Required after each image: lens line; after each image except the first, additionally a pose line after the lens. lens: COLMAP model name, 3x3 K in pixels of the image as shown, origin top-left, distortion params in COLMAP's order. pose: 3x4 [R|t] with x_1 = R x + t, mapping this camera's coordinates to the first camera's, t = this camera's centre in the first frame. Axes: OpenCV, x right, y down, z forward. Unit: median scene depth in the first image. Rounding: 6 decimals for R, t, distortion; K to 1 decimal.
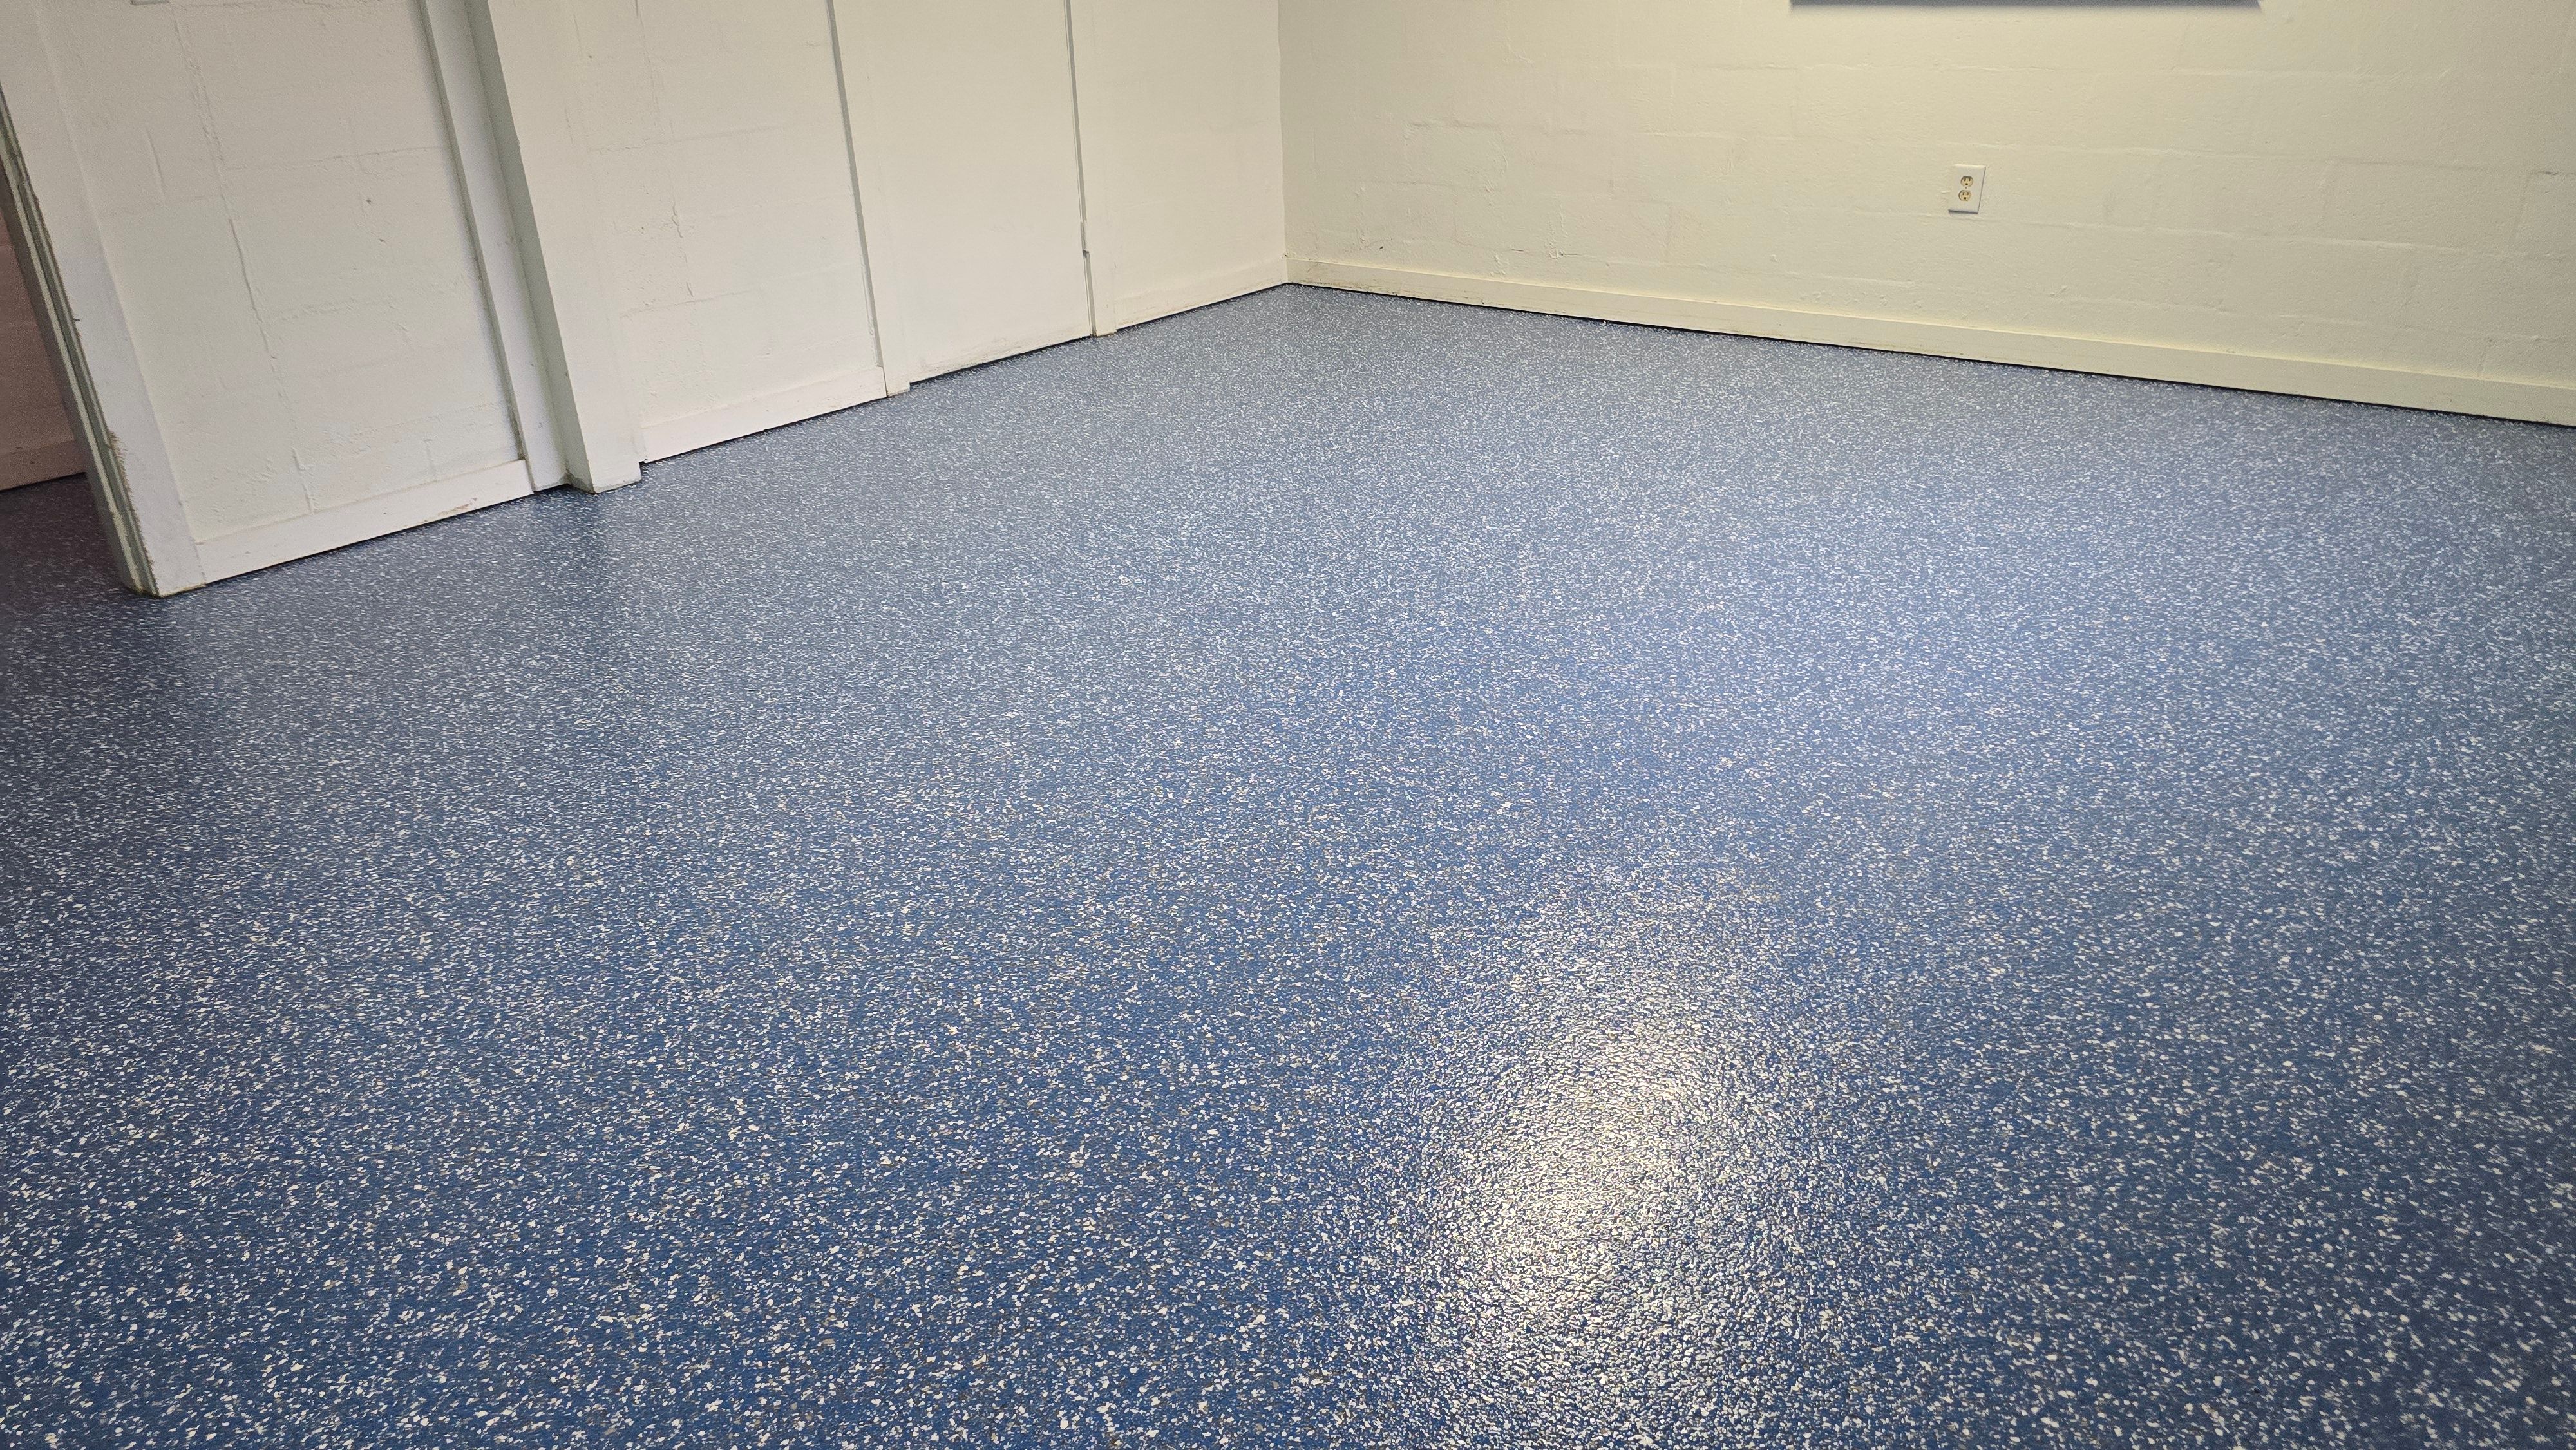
lens RADIAL K [[1741.2, 0, 1286.9], [0, 1741.2, 722.5], [0, 0, 1]] dist [0.038981, -0.028938]
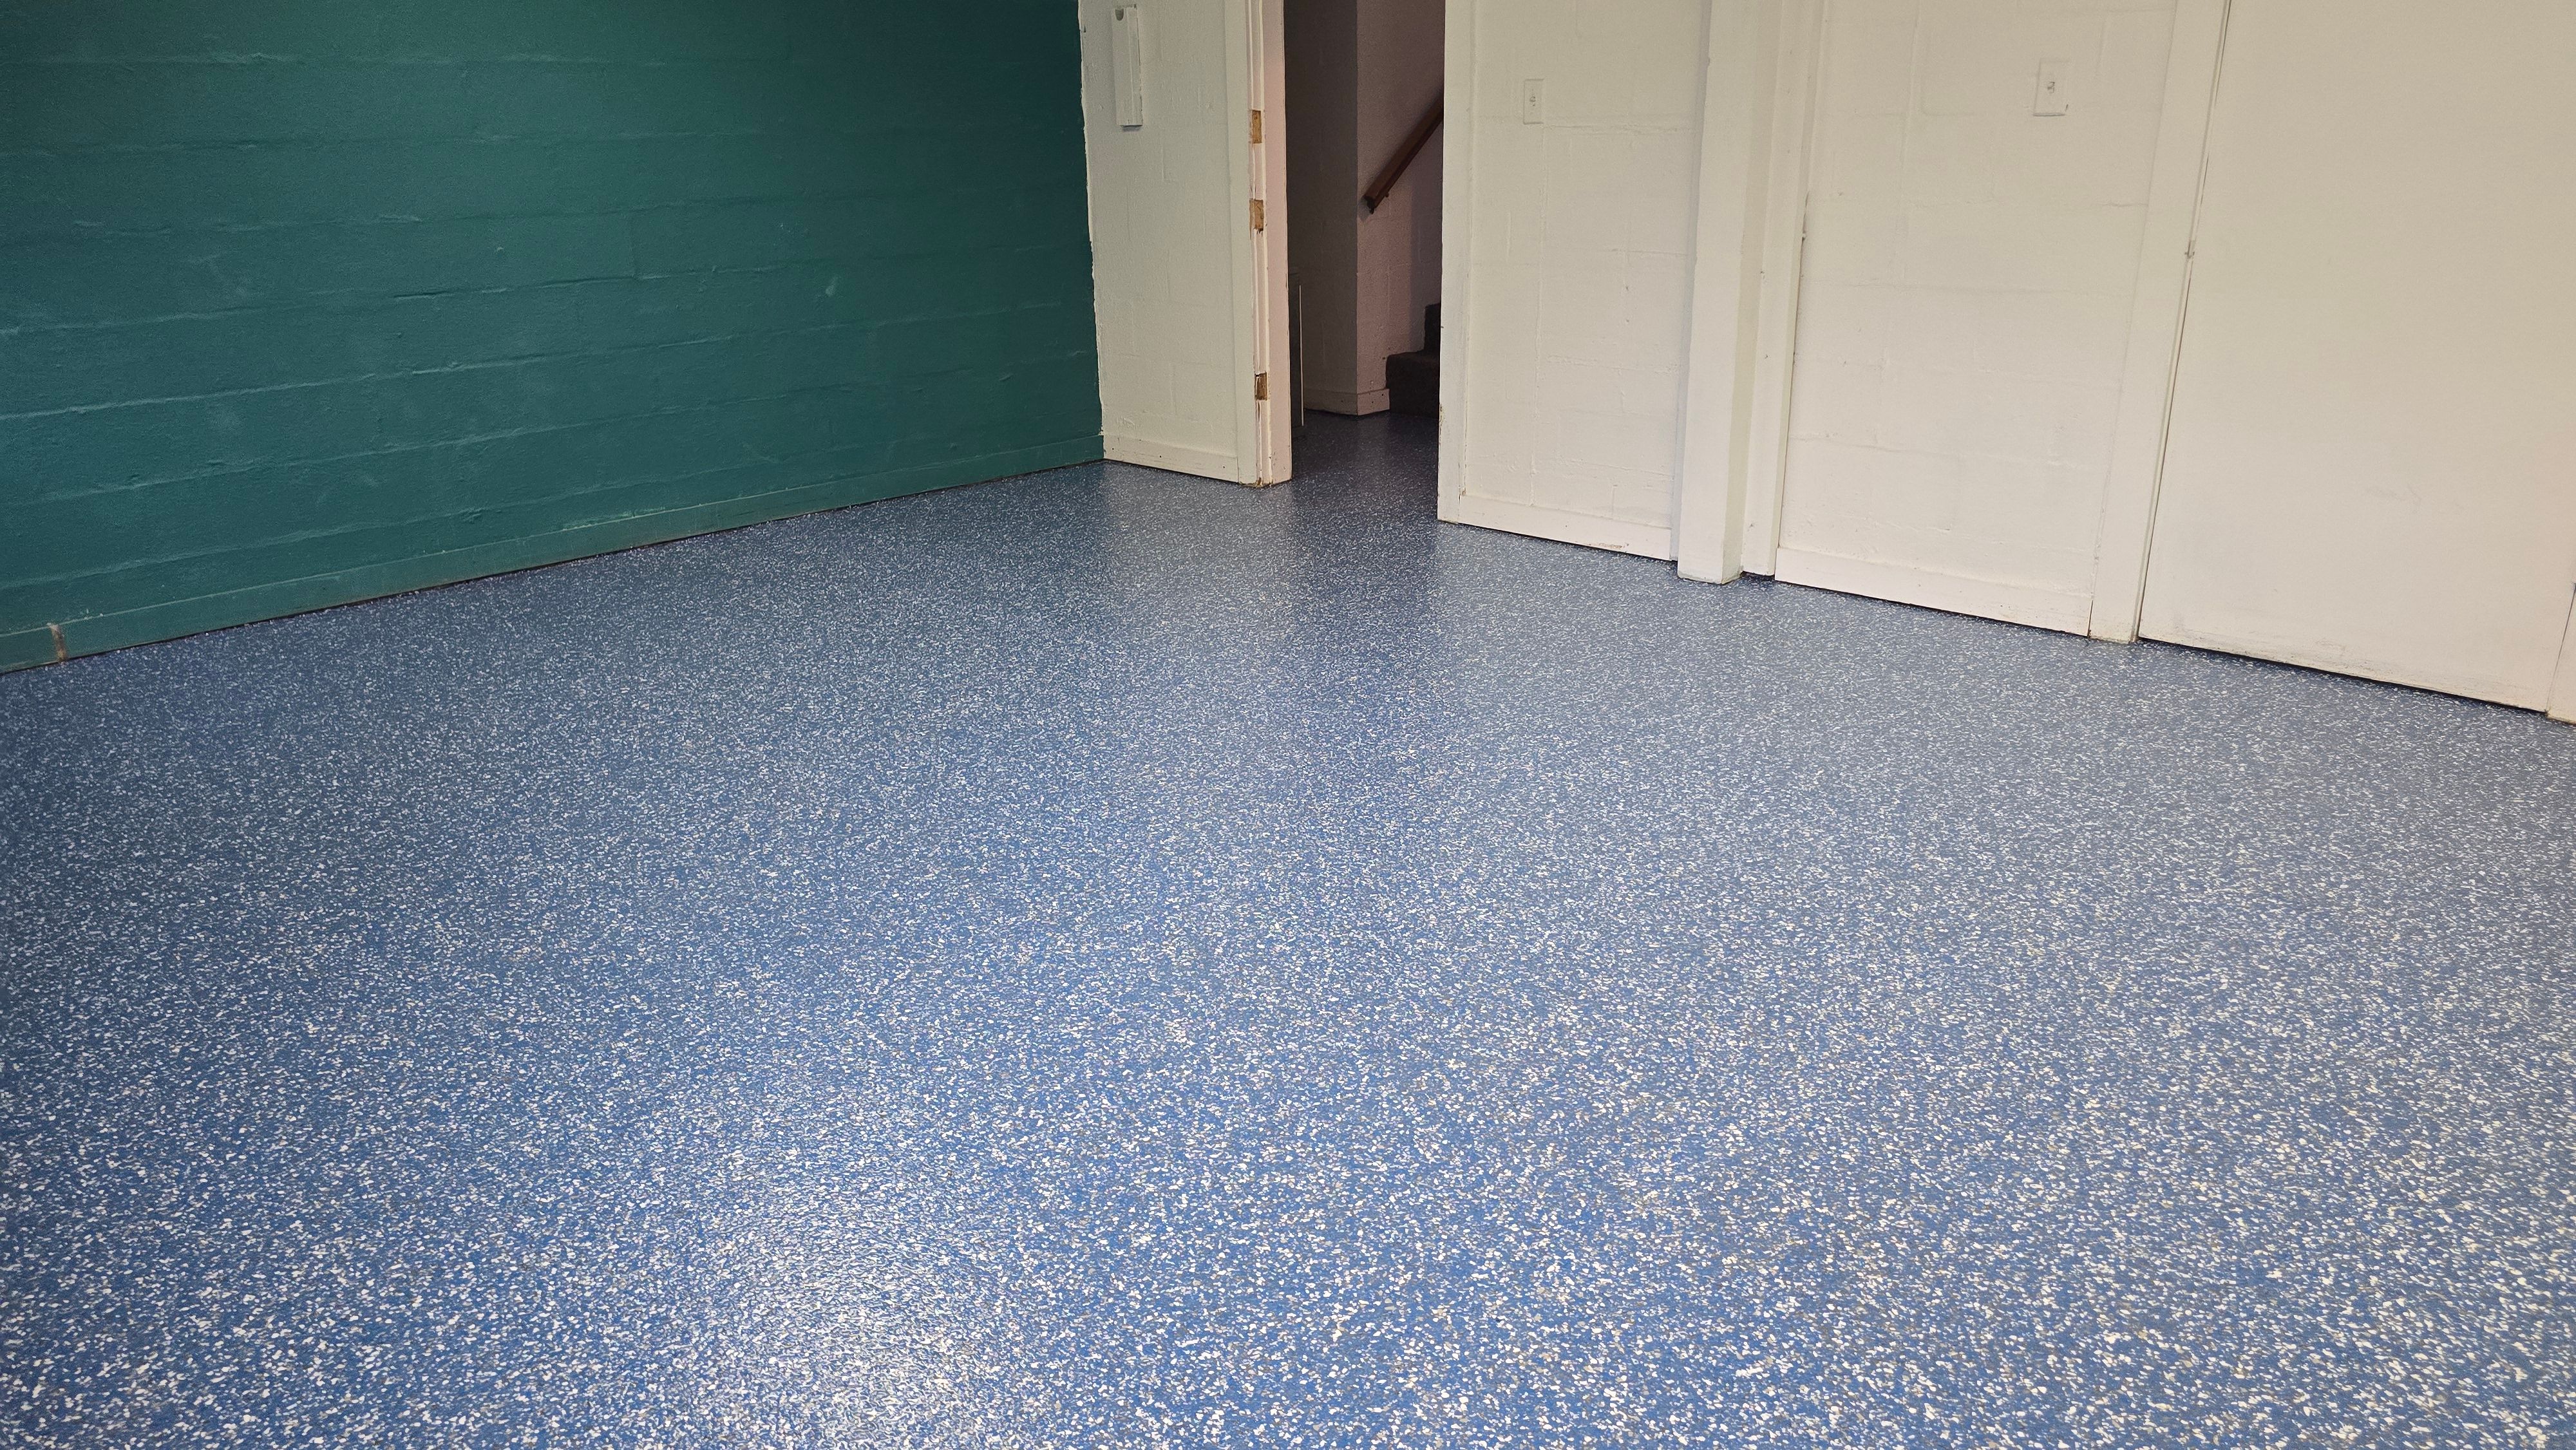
lens RADIAL K [[1741.2, 0, 1288.4], [0, 1741.2, 724.9], [0, 0, 1]] dist [0.038981, -0.028938]
pose [[-0.111836, 0.375395, -0.920093, 1.257905], [-0.392512, 0.833925, 0.387948, -0.697072], [0.912922, 0.404534, 0.054084, 1.360571]]
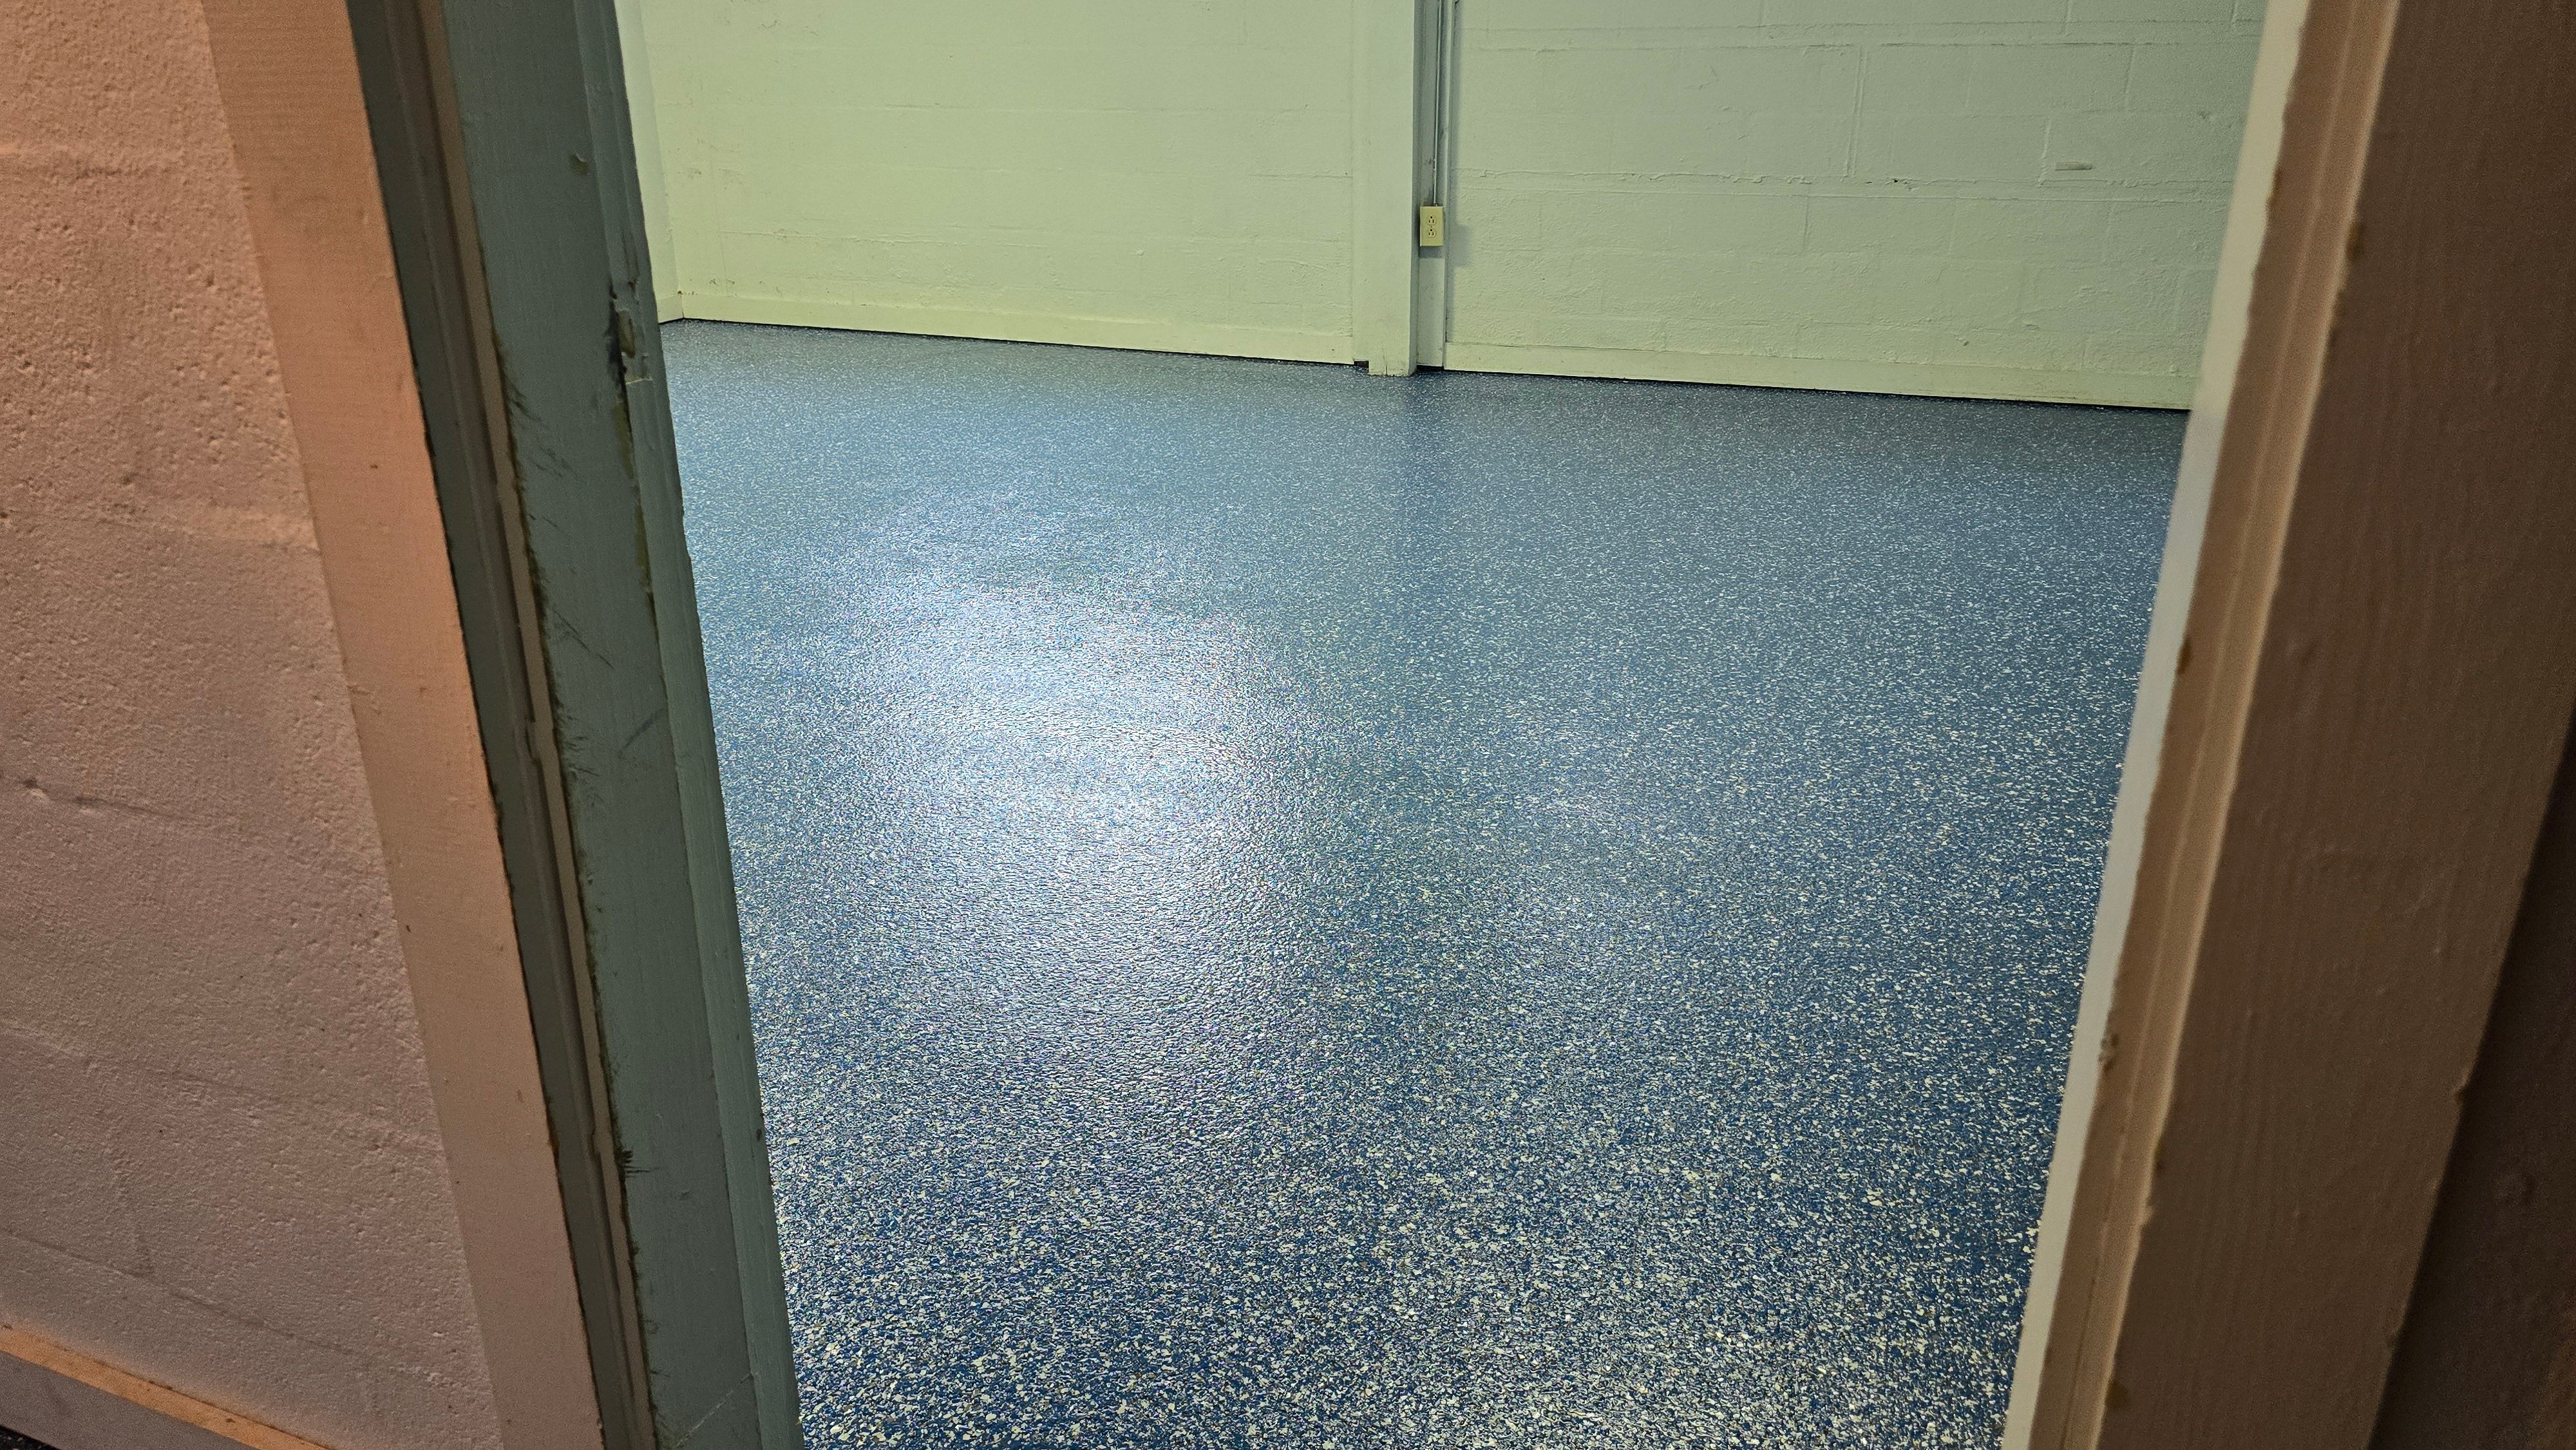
lens RADIAL K [[1741.2, 0, 1279.4], [0, 1741.2, 724.8], [0, 0, 1]] dist [0.038981, -0.028938]
pose [[-0.306750, -0.304680, 0.901706, -1.464369], [0.431459, 0.799935, 0.417070, -0.465471], [-0.848379, 0.516985, -0.113924, 1.377204]]
